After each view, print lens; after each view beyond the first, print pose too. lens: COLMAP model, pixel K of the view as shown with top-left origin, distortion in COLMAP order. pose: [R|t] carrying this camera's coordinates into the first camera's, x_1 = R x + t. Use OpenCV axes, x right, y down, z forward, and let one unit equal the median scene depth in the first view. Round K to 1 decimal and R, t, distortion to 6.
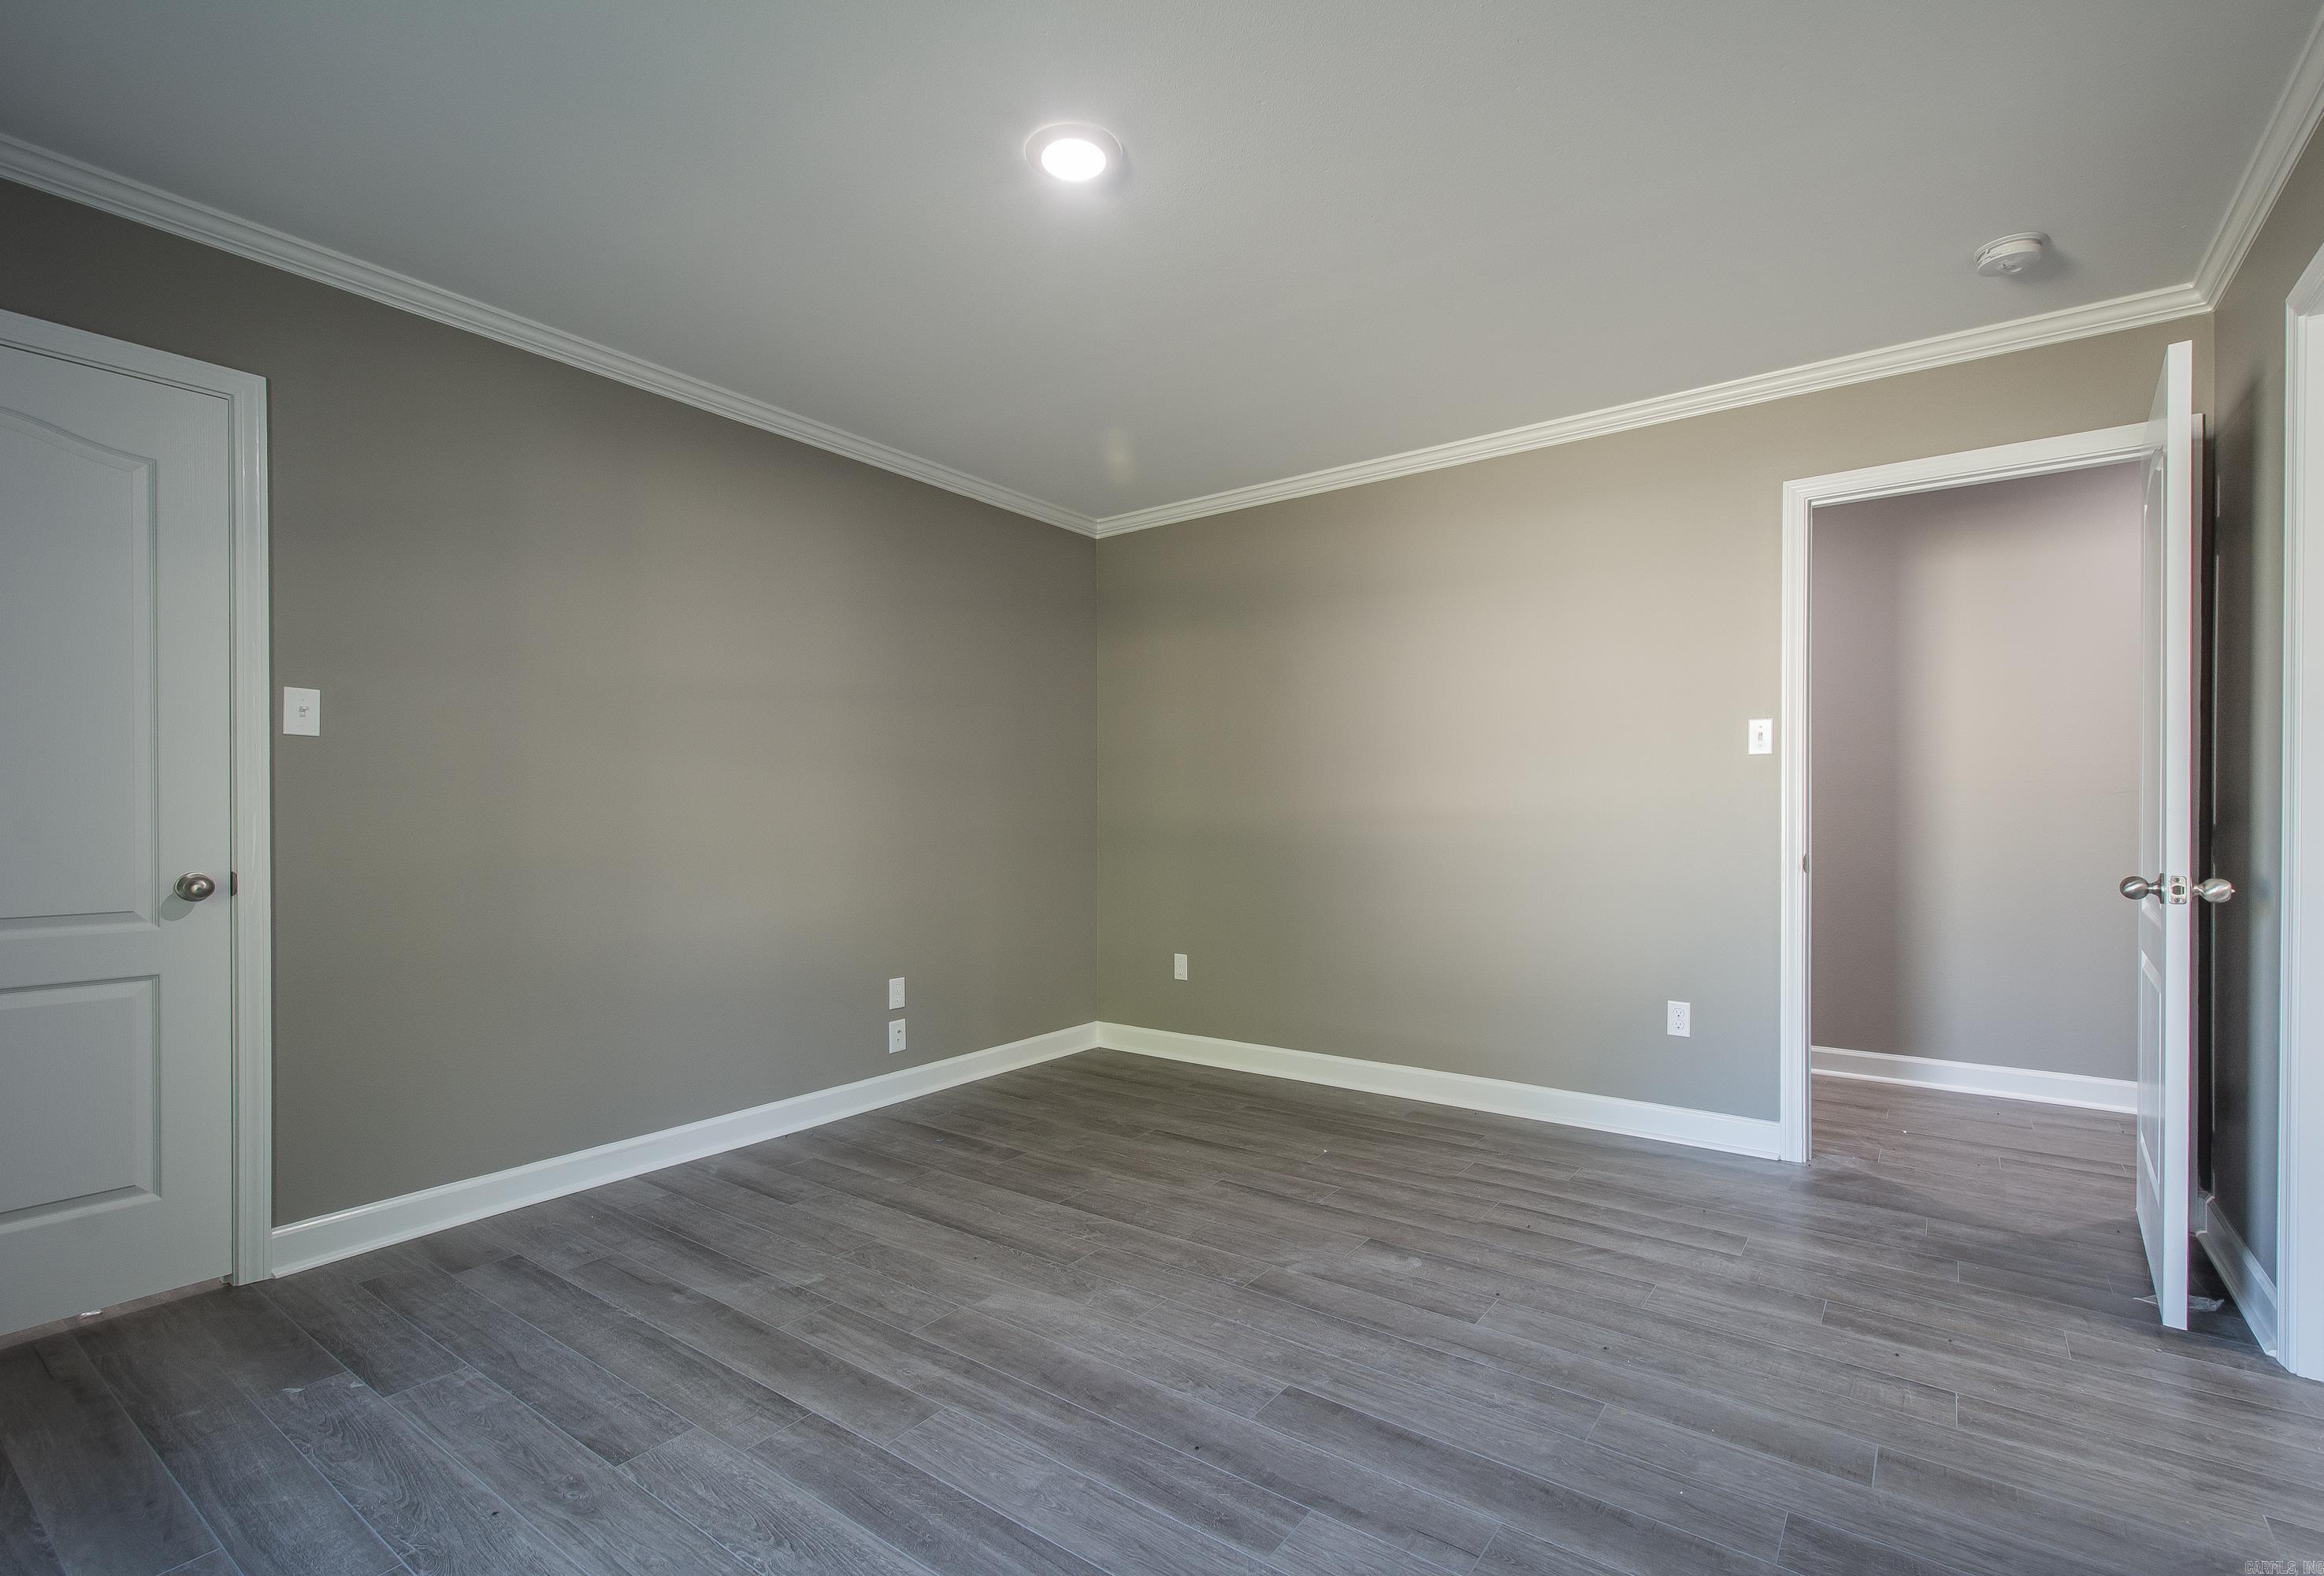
lens RADIAL K [[1022.5, 0, 1179.5], [0, 1022.5, 828.4], [0, 0, 1]] dist [0.008990, -0.000314]
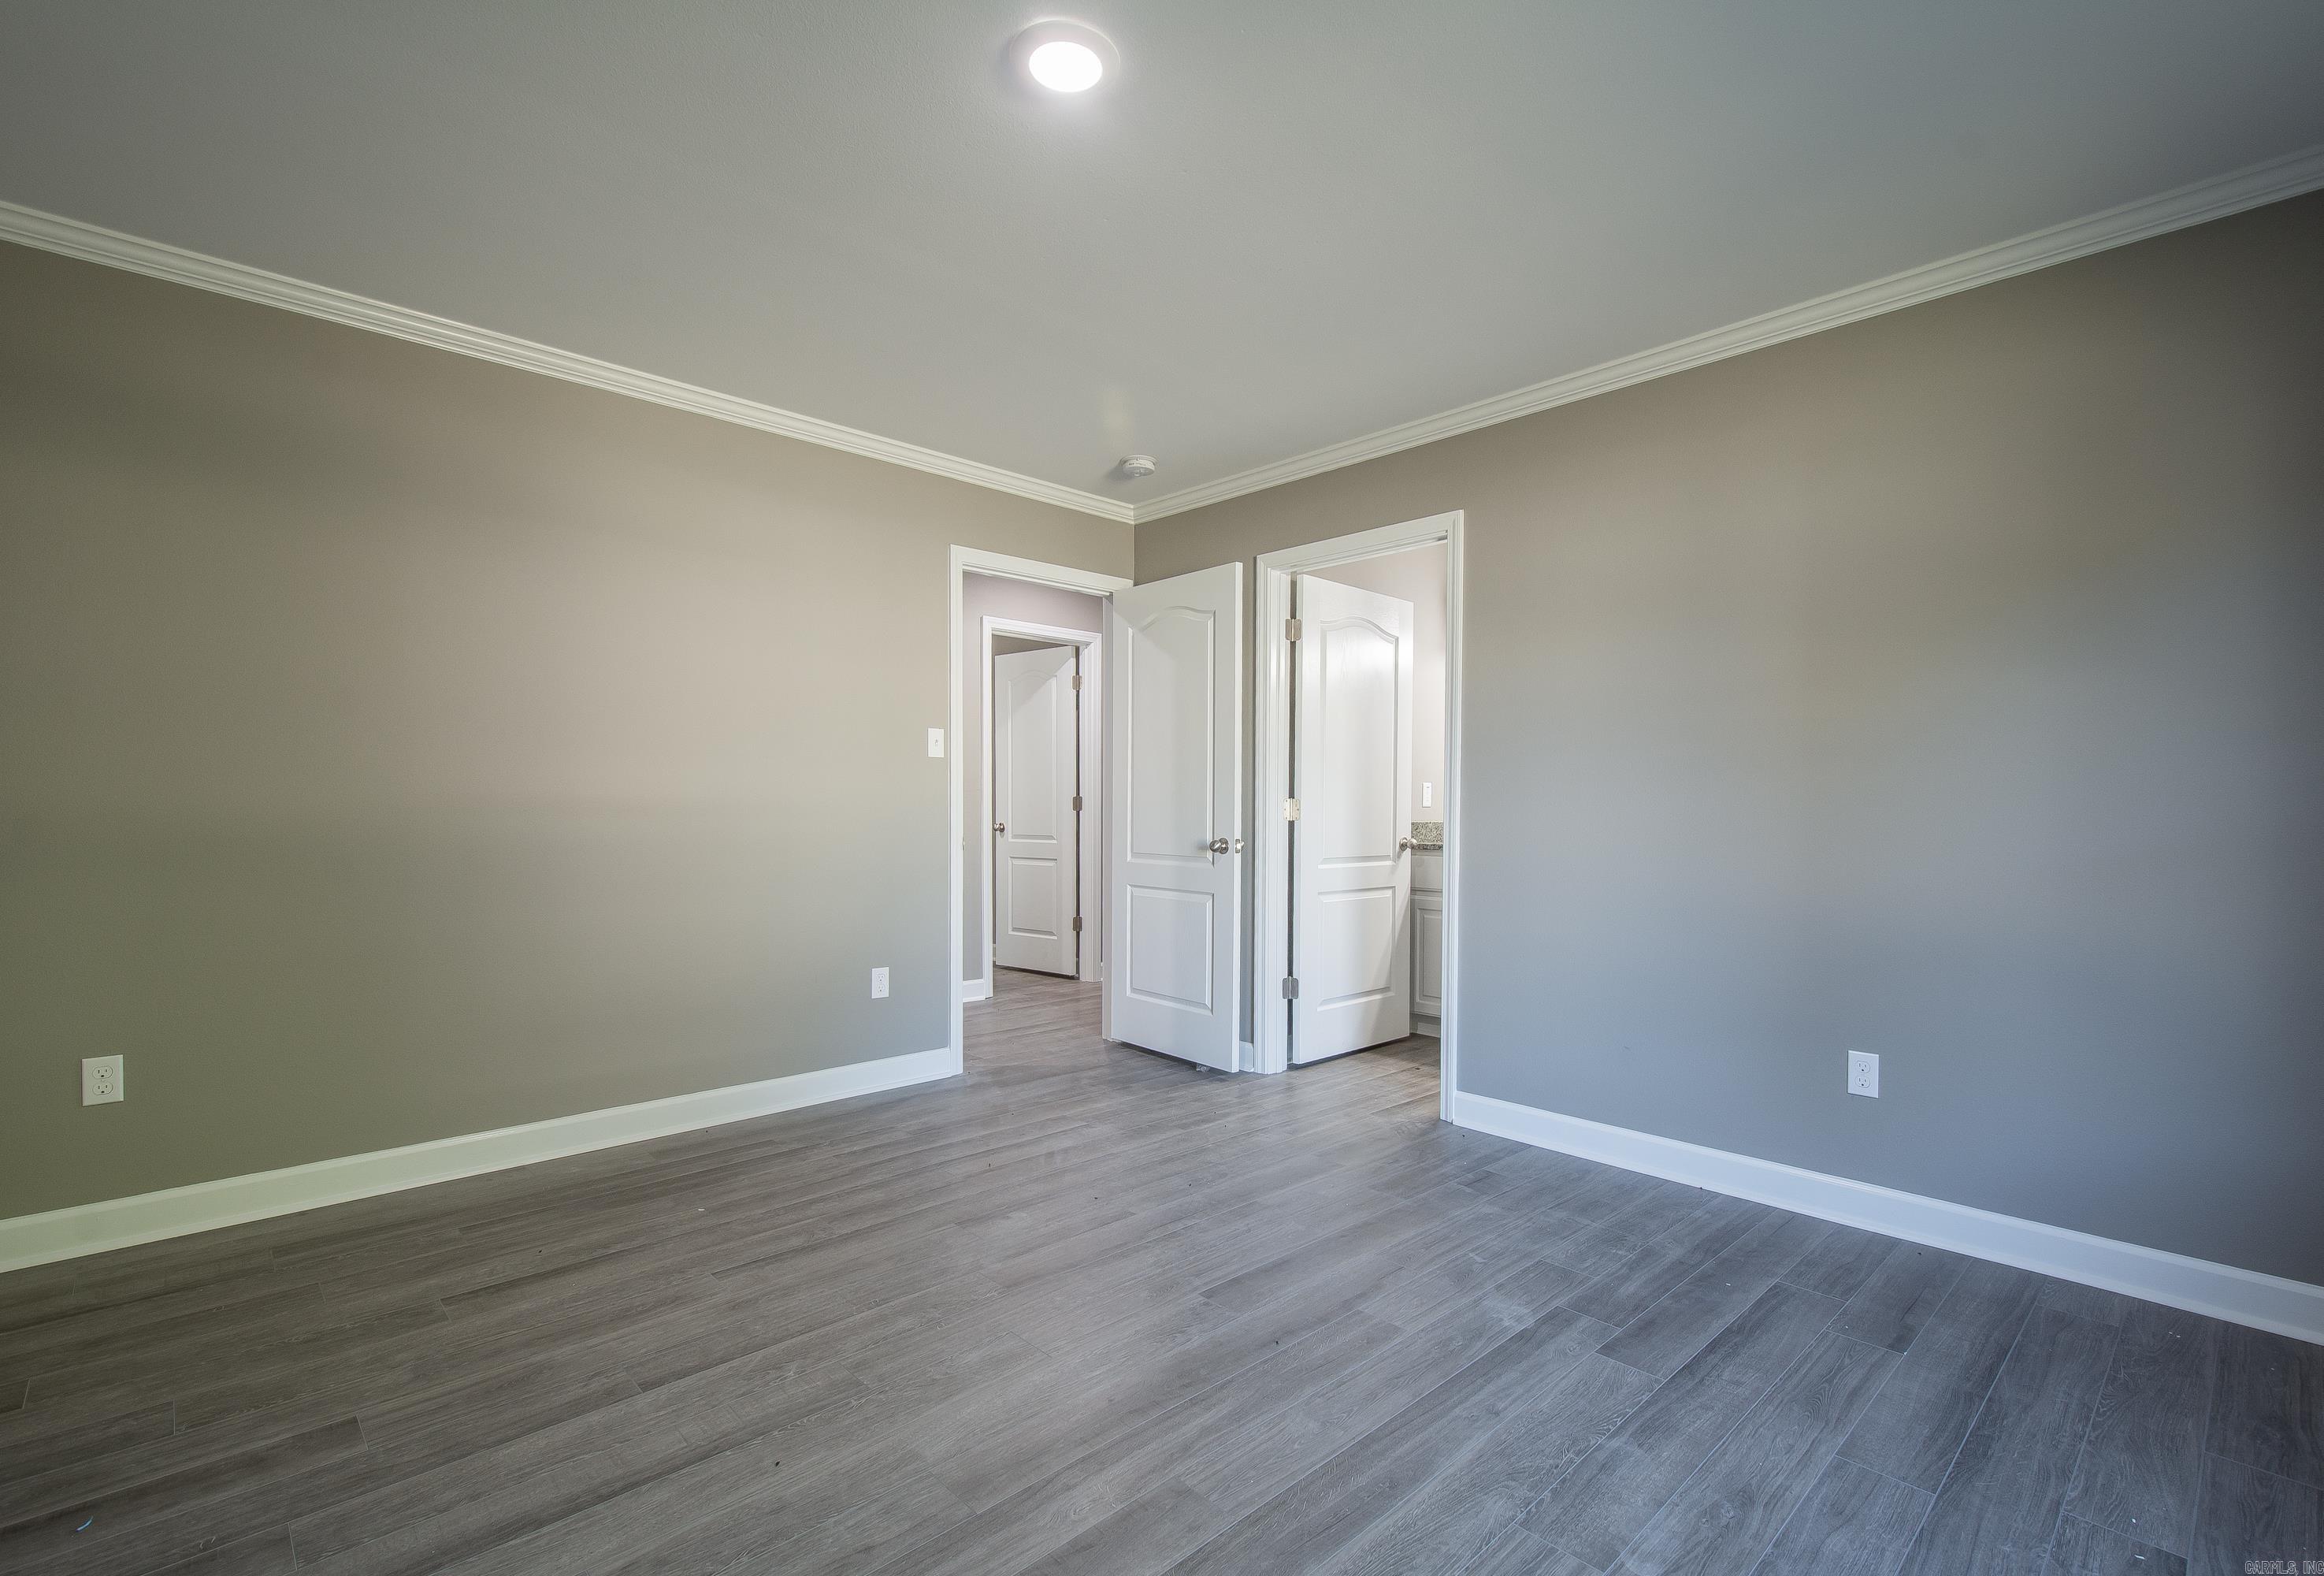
lens RADIAL K [[1050.1, 0, 1176.1], [0, 1050.1, 824.7], [0, 0, 1]] dist [0.019909, -0.007934]
pose [[0.196462, -0.016979, 0.980364, -0.797600], [0.009708, 0.999835, 0.015371, -0.008541], [-0.980463, 0.006498, 0.196595, 0.584475]]
